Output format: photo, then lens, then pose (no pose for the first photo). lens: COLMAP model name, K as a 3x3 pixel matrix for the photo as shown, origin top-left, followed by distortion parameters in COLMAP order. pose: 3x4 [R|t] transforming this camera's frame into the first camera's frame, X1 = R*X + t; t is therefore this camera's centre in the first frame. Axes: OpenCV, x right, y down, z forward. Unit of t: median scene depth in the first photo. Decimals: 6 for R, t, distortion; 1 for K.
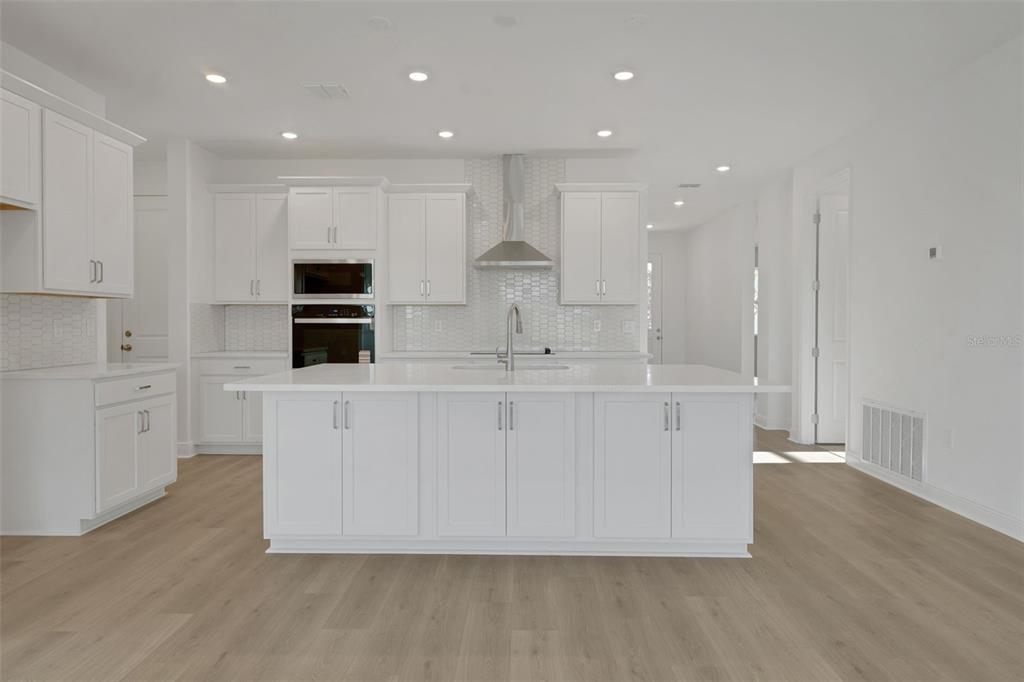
lens RADIAL K [[606.6, 0, 528.9], [0, 606.6, 329.2], [0, 0, 1]] dist [0.005858, 0.002036]
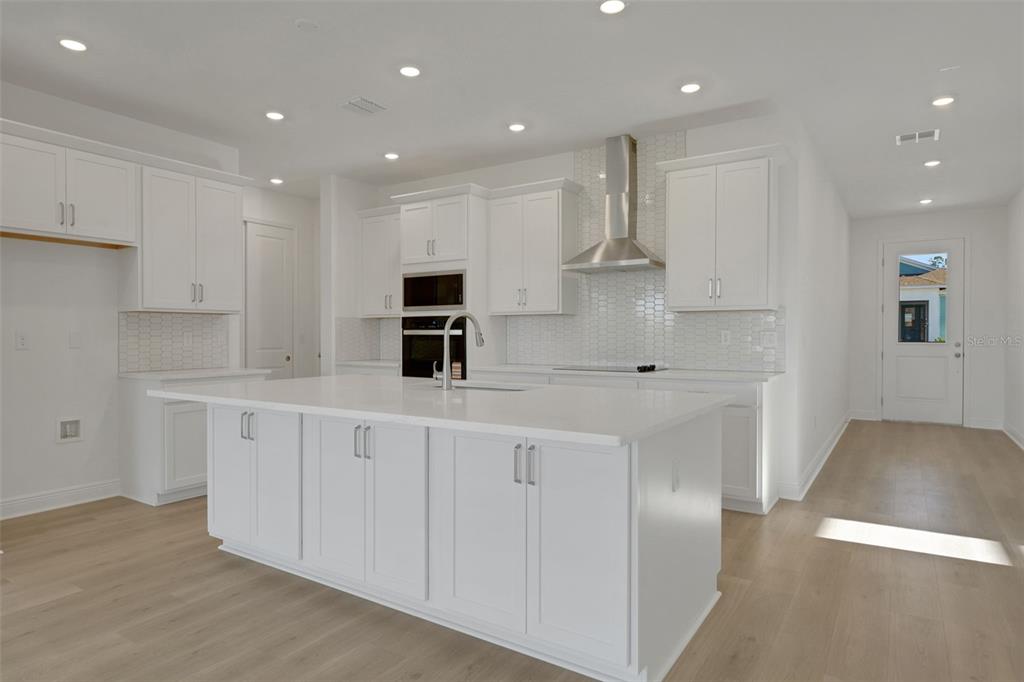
lens RADIAL K [[612.6, 0, 497.7], [0, 612.6, 339.7], [0, 0, 1]] dist [0.004777, 0.002010]
pose [[0.839126, 0.003547, -0.543925, 0.323389], [-0.004826, 0.999988, -0.000924, -0.001386], [0.543916, 0.003400, 0.839133, 0.202678]]
